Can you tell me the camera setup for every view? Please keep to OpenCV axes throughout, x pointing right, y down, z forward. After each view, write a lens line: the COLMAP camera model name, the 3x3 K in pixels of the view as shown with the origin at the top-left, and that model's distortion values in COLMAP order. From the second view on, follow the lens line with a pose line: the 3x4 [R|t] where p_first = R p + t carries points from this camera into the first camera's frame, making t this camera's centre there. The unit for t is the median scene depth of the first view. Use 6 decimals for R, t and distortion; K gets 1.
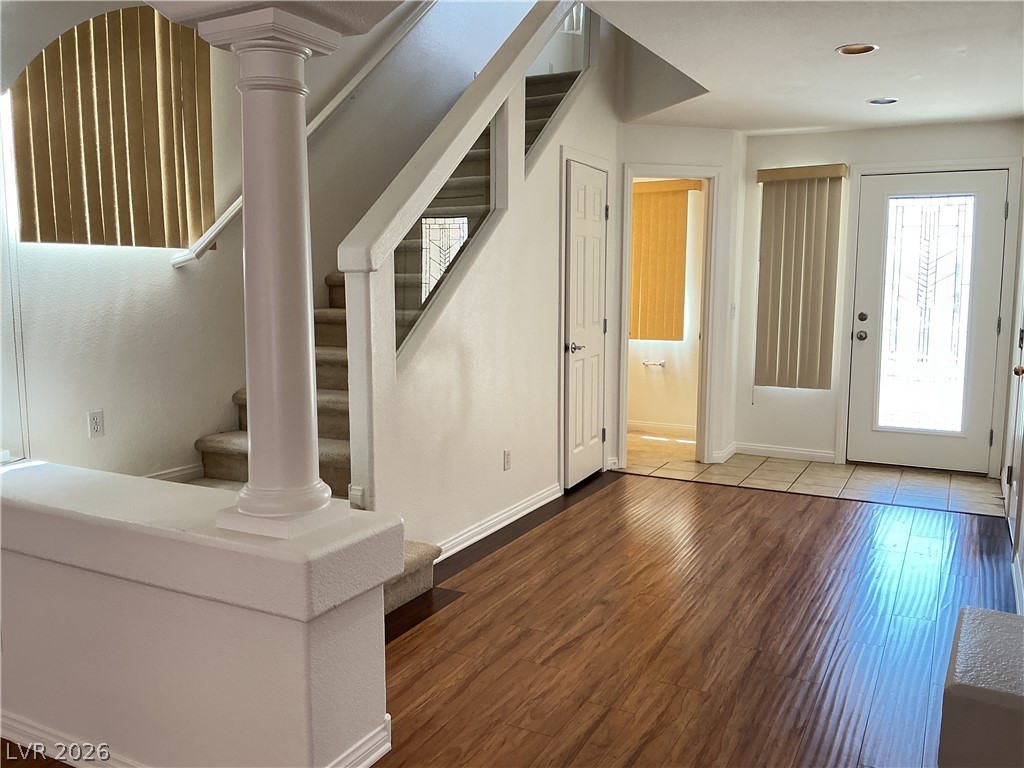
lens RADIAL K [[842.3, 0, 507.8], [0, 842.3, 382.1], [0, 0, 1]] dist [0.086550, -0.169264]
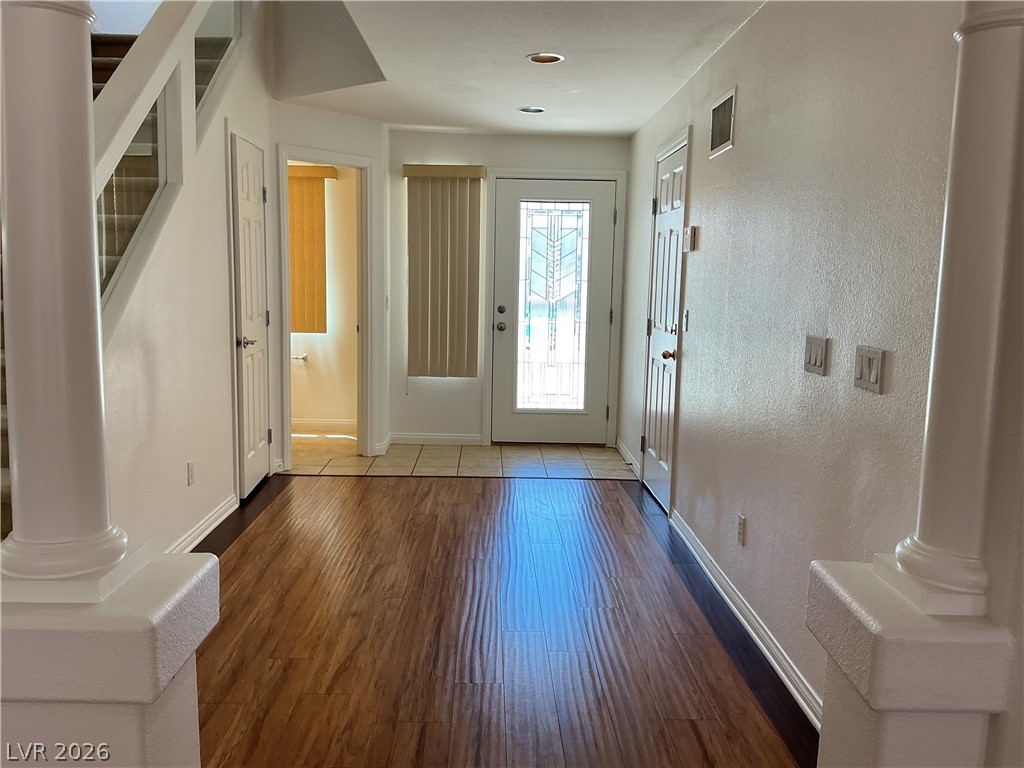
lens RADIAL K [[842.3, 0, 517.0], [0, 842.3, 388.1], [0, 0, 1]] dist [0.086550, -0.169264]
pose [[0.864723, -0.047530, 0.499995, -0.115985], [0.038277, 0.998853, 0.028753, -0.006781], [-0.500789, -0.005725, 0.865551, 0.057820]]
